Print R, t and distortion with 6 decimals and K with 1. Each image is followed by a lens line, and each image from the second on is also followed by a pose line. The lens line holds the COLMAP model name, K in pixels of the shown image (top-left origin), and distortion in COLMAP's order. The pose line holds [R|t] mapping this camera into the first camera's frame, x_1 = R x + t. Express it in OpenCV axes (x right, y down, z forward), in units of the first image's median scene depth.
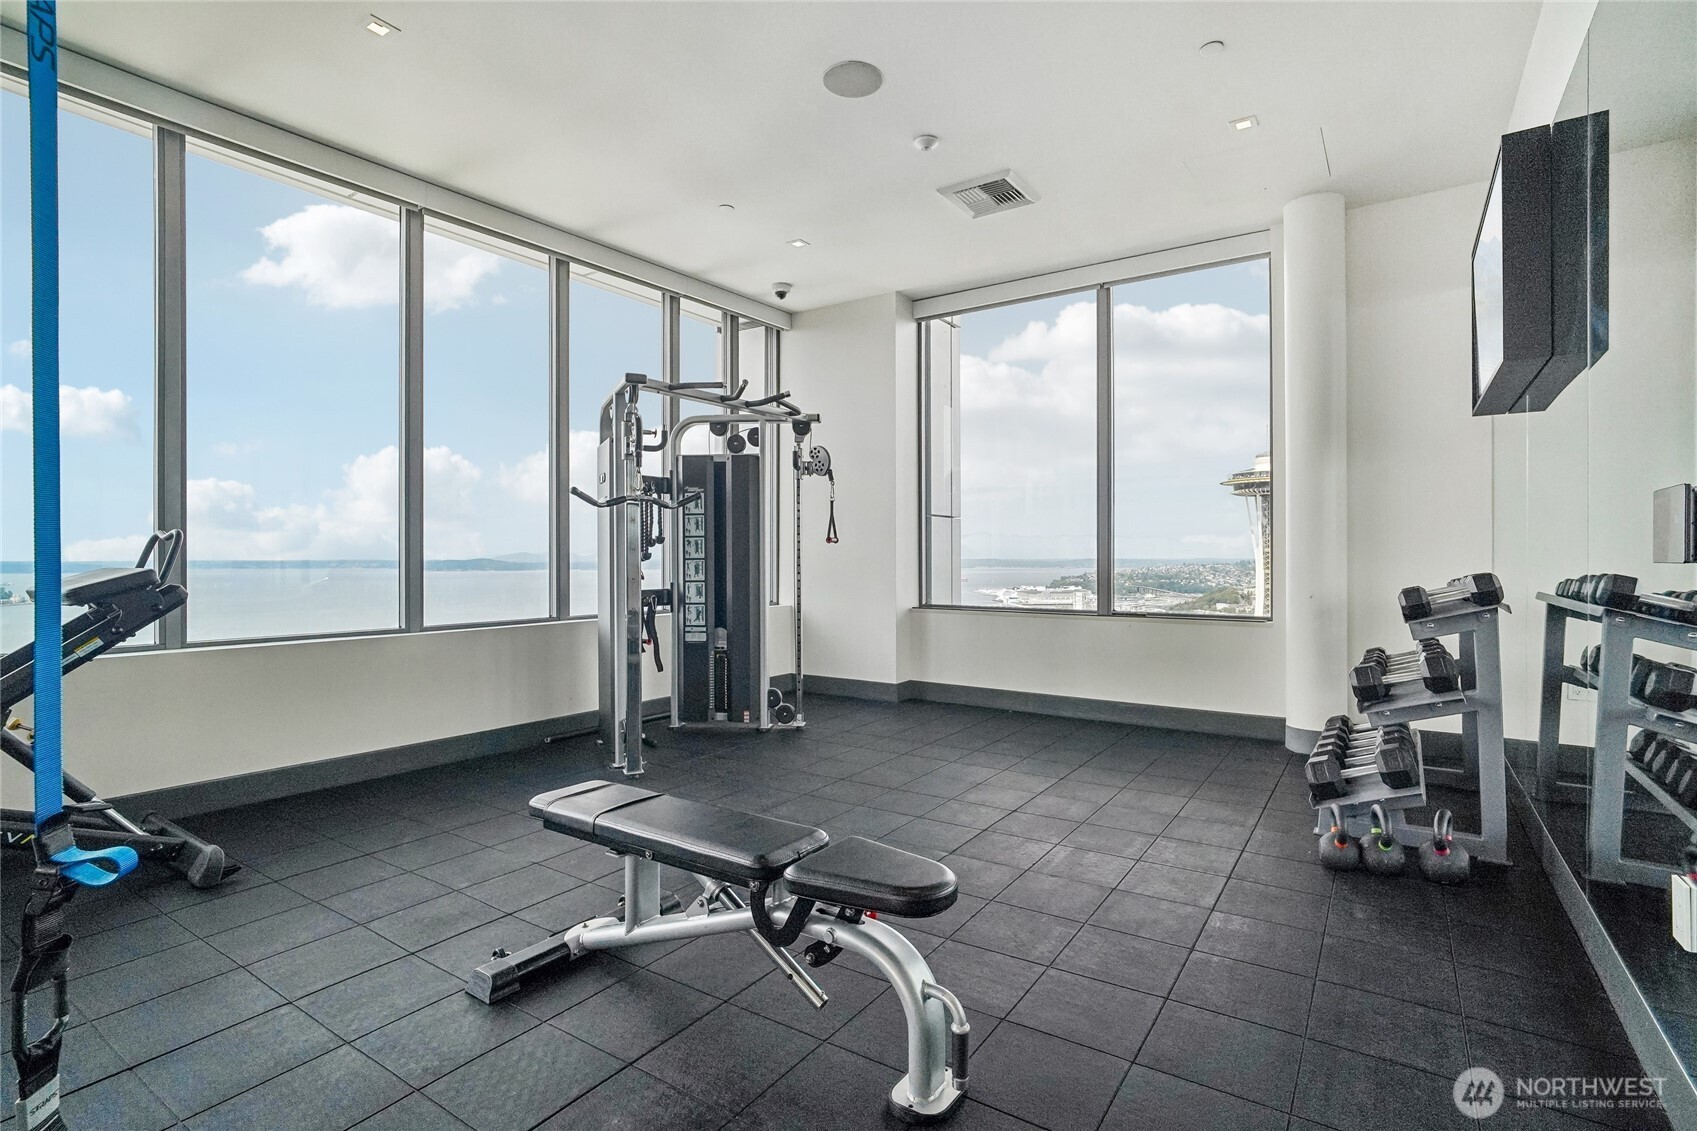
lens RADIAL K [[799.8, 0, 848.5], [0, 799.8, 565.5], [0, 0, 1]] dist [-0.013239, 0.000081]
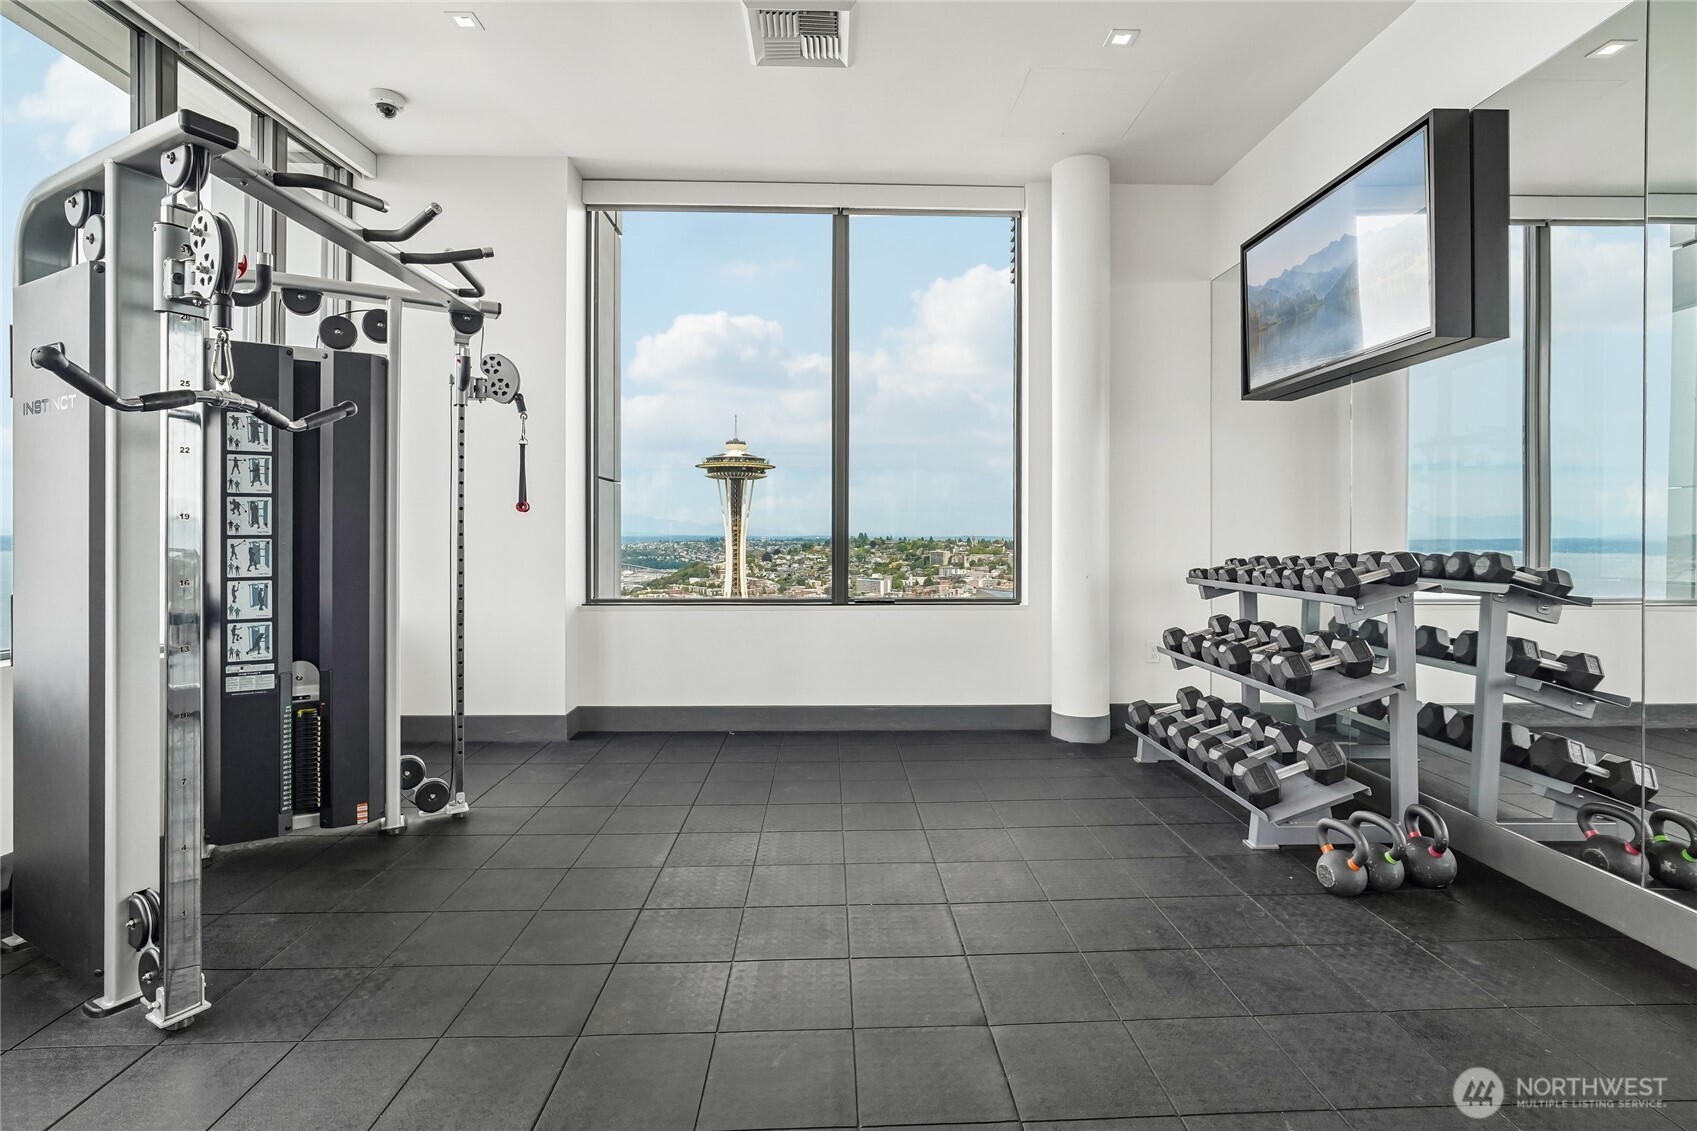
lens RADIAL K [[806.1, 0, 853.6], [0, 806.1, 534.3], [0, 0, 1]] dist [-0.015362, 0.000353]
pose [[0.805926, 0.000937, 0.592016, -0.182857], [0.005390, 0.999946, -0.008920, -0.002896], [-0.591992, 0.010380, 0.805877, 0.331776]]
